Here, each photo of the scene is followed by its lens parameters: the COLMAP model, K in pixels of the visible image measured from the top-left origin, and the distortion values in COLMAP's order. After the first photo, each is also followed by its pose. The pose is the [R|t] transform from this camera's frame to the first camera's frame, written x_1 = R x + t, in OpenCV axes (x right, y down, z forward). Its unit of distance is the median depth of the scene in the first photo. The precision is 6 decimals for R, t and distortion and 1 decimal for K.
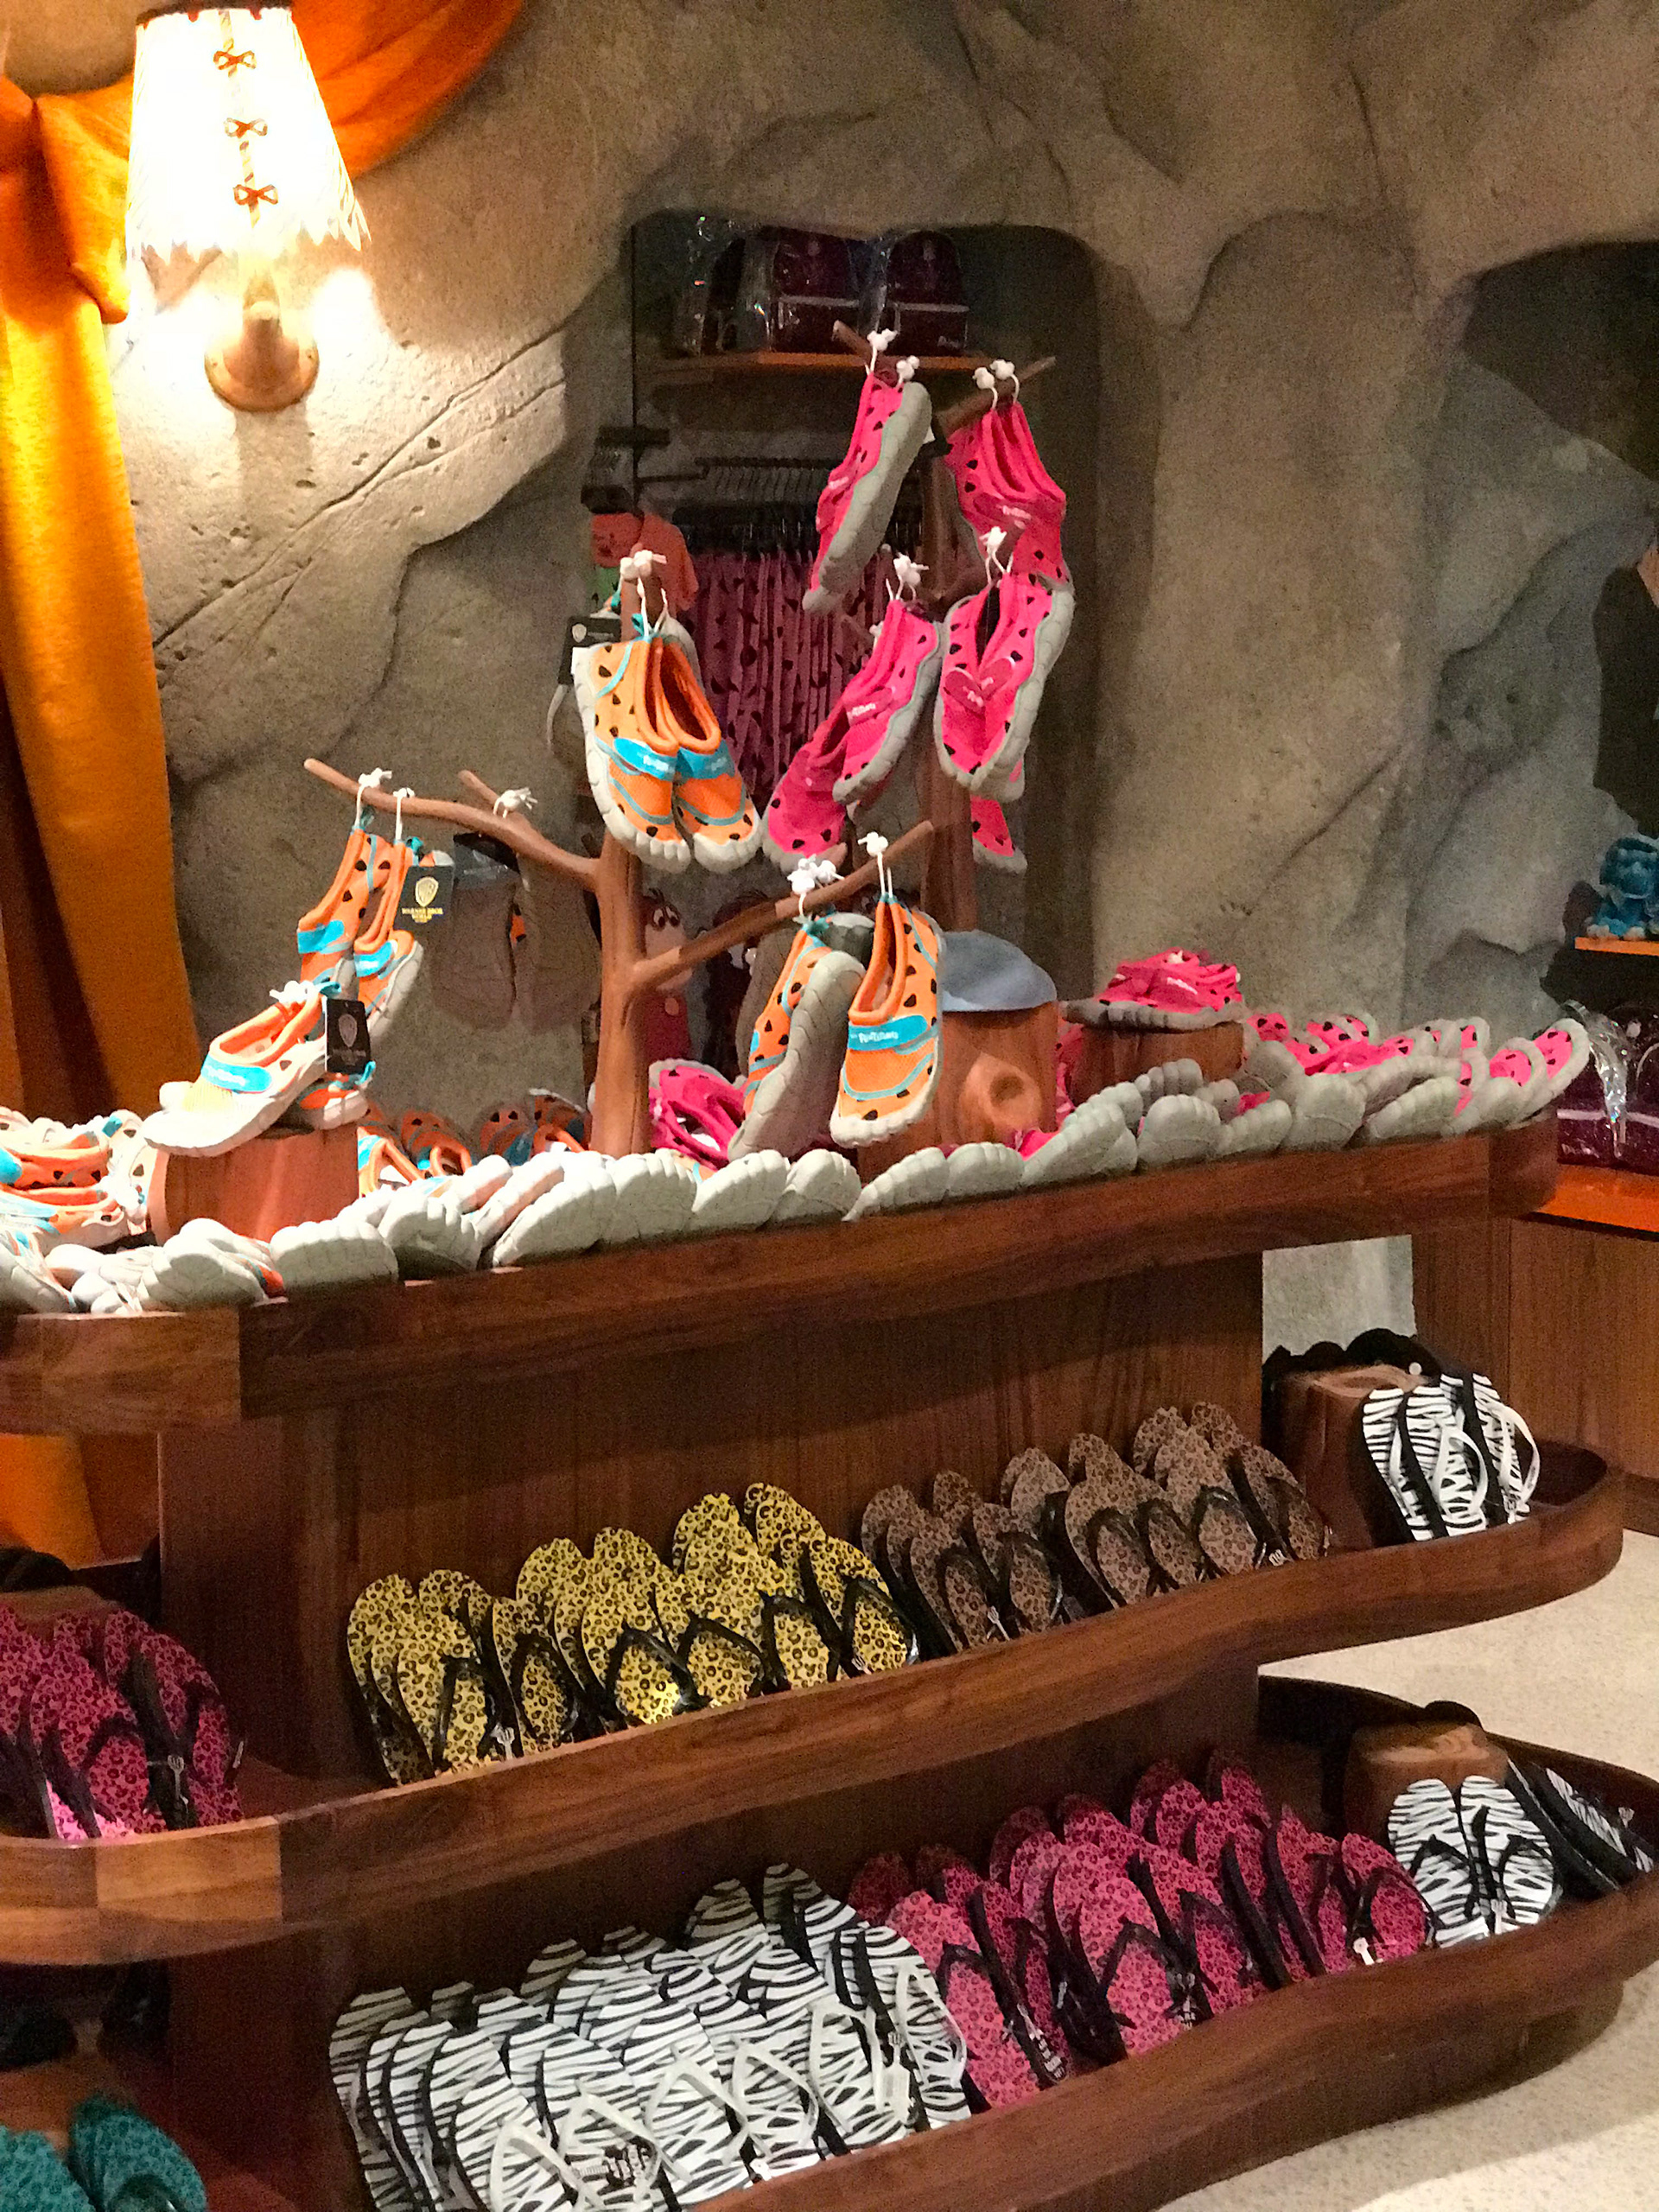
lens RADIAL K [[3641.8, 0, 829.5], [0, 3641.8, 1106.0], [0, 0, 1]] dist [-0.037419, 1.133071]
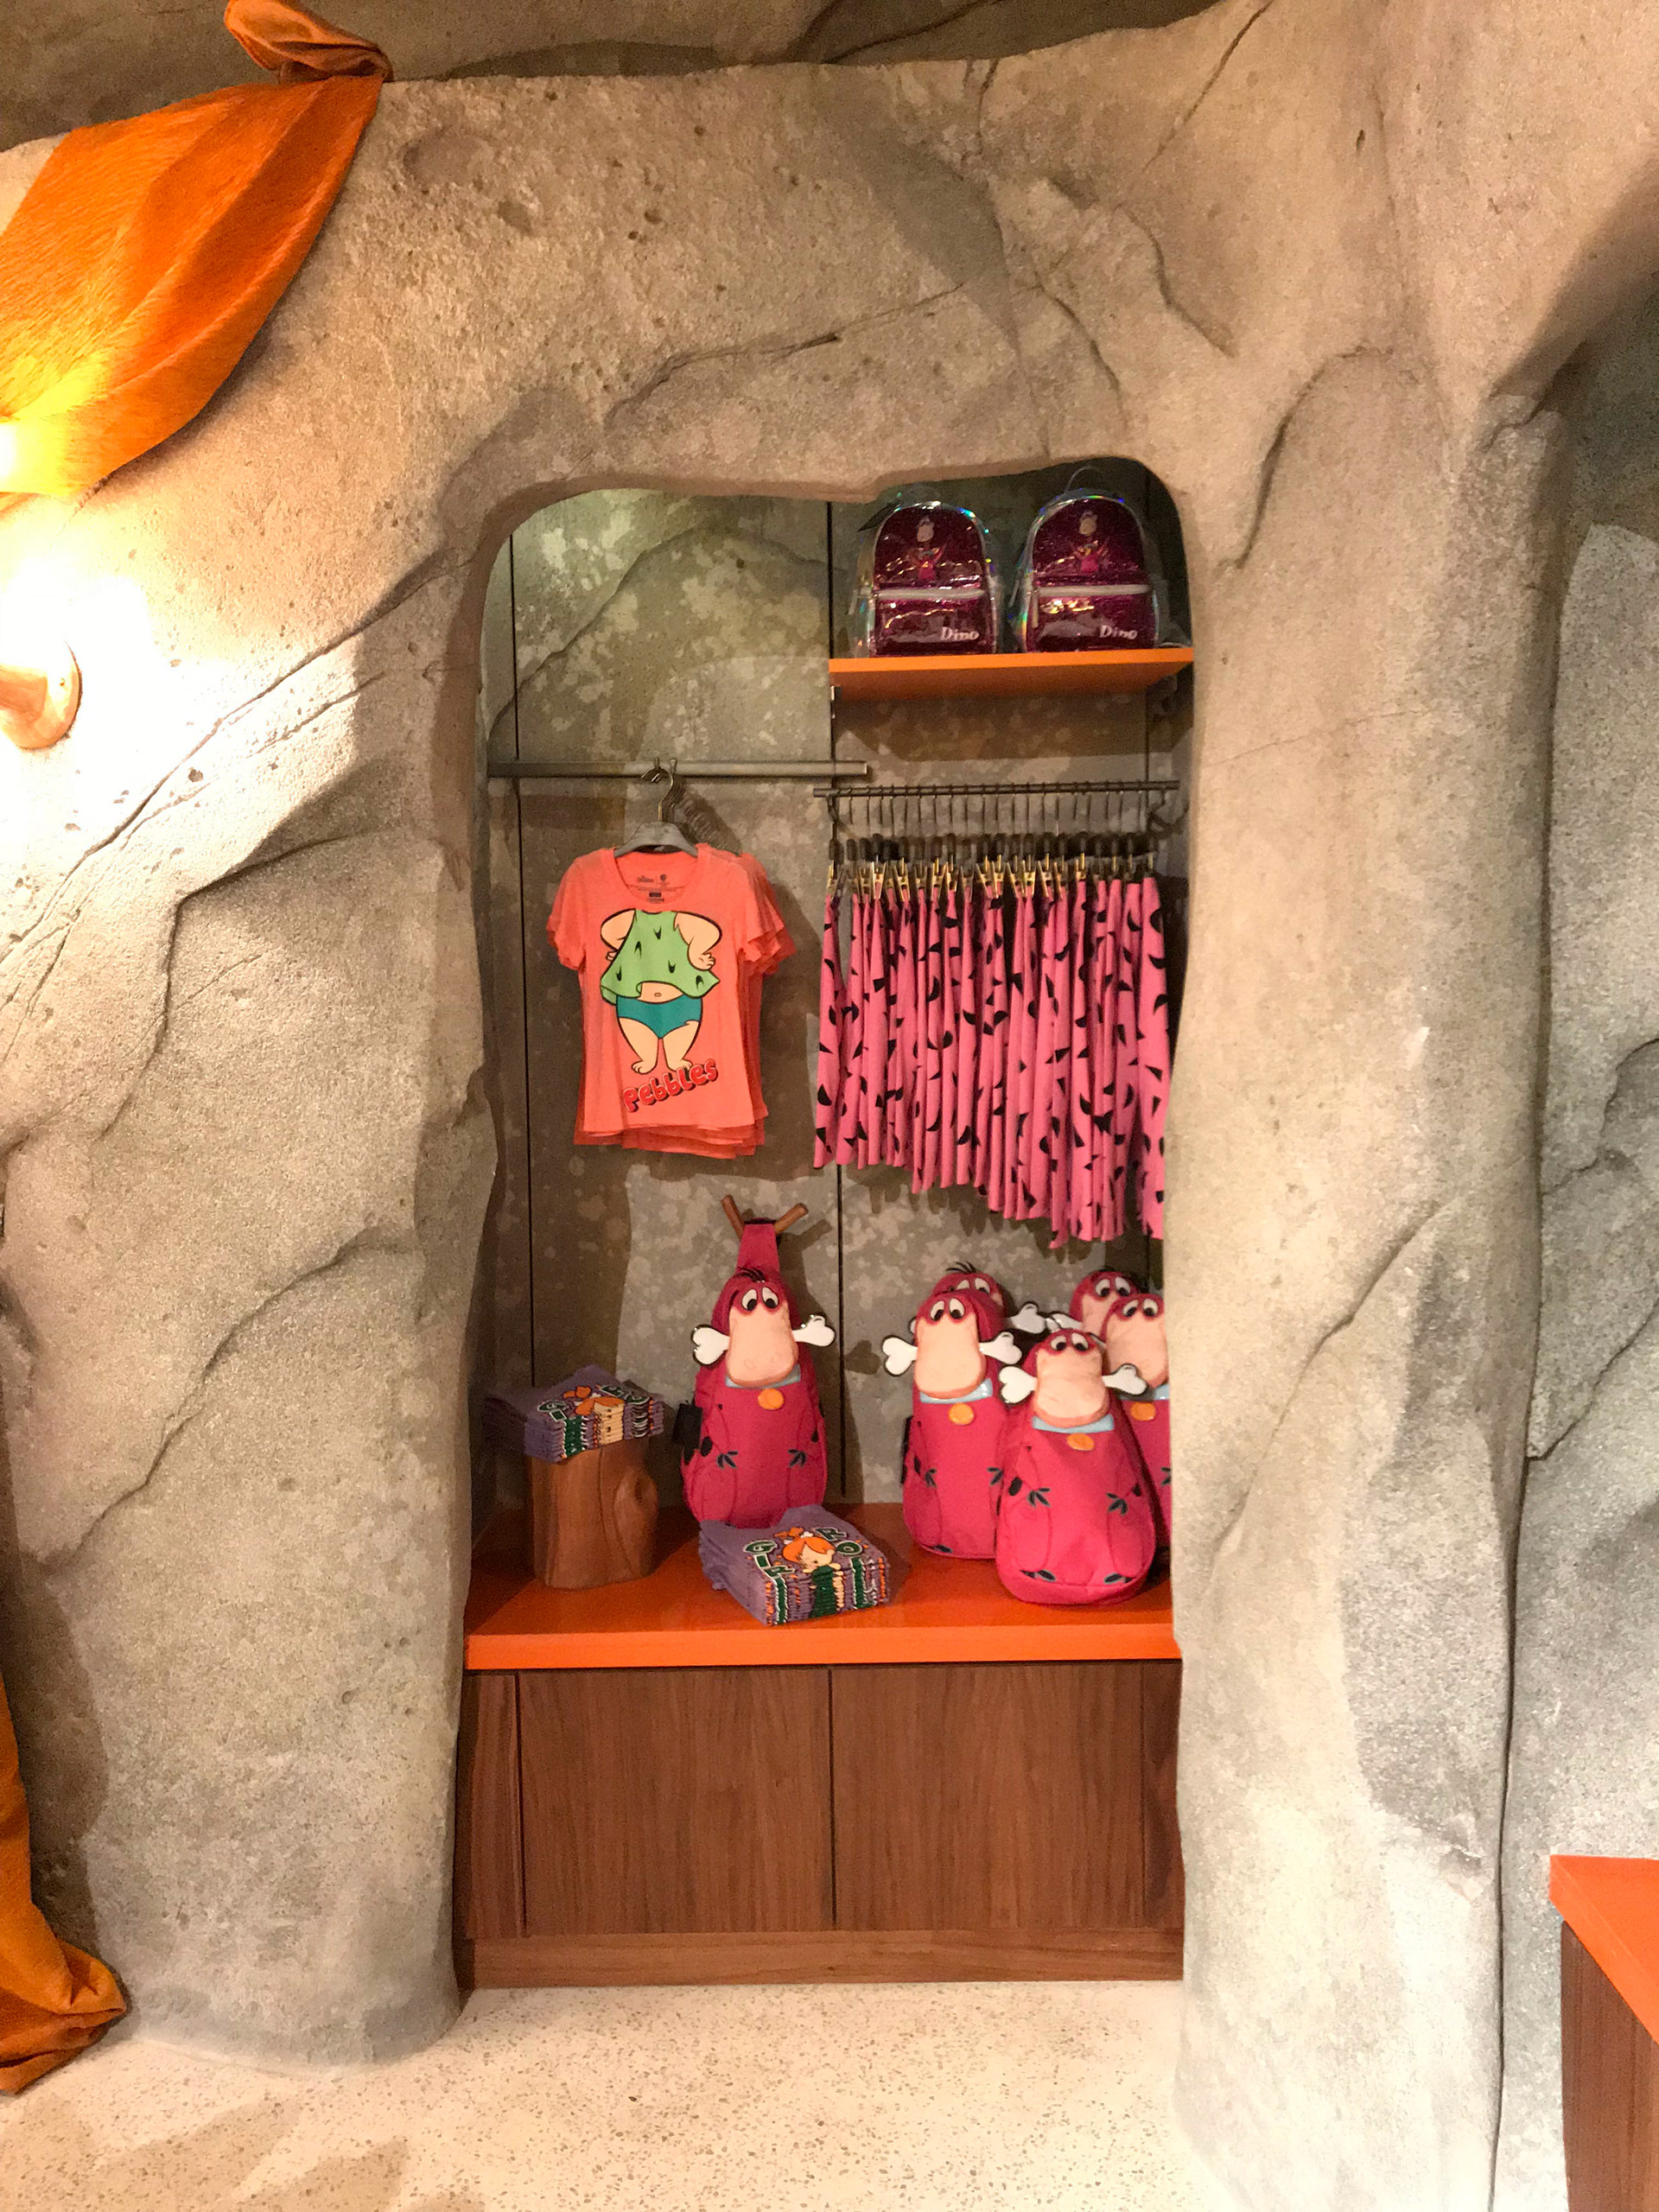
lens RADIAL K [[1854.4, 0, 830.0], [0, 1854.4, 1069.5], [0, 0, 1]] dist [0.009176, 0.006622]
pose [[0.797414, 0.042302, -0.601949, 0.262390], [-0.073715, 0.996898, -0.027594, -0.105997], [0.598914, 0.066376, 0.798058, 0.707238]]
